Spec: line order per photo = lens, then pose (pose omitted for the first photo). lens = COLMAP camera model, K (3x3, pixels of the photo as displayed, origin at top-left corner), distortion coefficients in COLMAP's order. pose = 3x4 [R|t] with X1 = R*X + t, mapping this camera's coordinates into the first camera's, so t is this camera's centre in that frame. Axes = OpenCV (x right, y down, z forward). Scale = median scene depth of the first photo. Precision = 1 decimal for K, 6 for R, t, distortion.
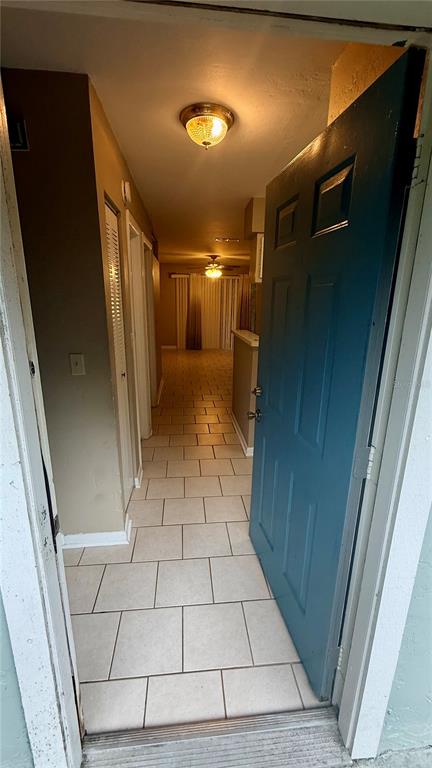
lens RADIAL K [[319.4, 0, 212.3], [0, 319.4, 383.3], [0, 0, 1]] dist [0.002351, 0.000062]
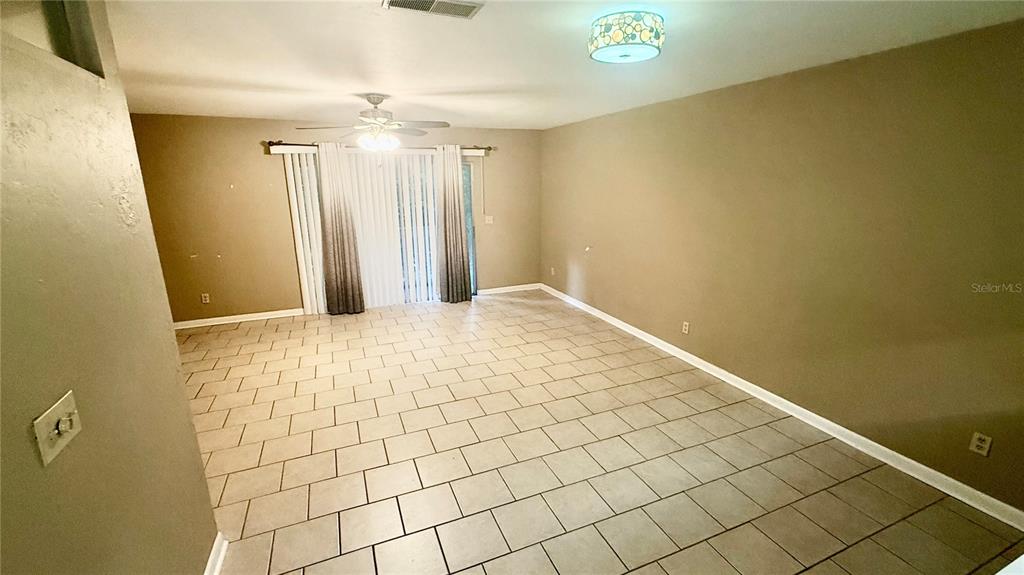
lens RADIAL K [[425.8, 0, 510.7], [0, 425.8, 288.8], [0, 0, 1]] dist [0.002351, 0.000062]
pose [[0.955854, -0.093326, 0.278626, -0.002147], [0.095734, 0.995394, 0.004985, -0.136239], [-0.277808, 0.021909, 0.960387, 0.407844]]
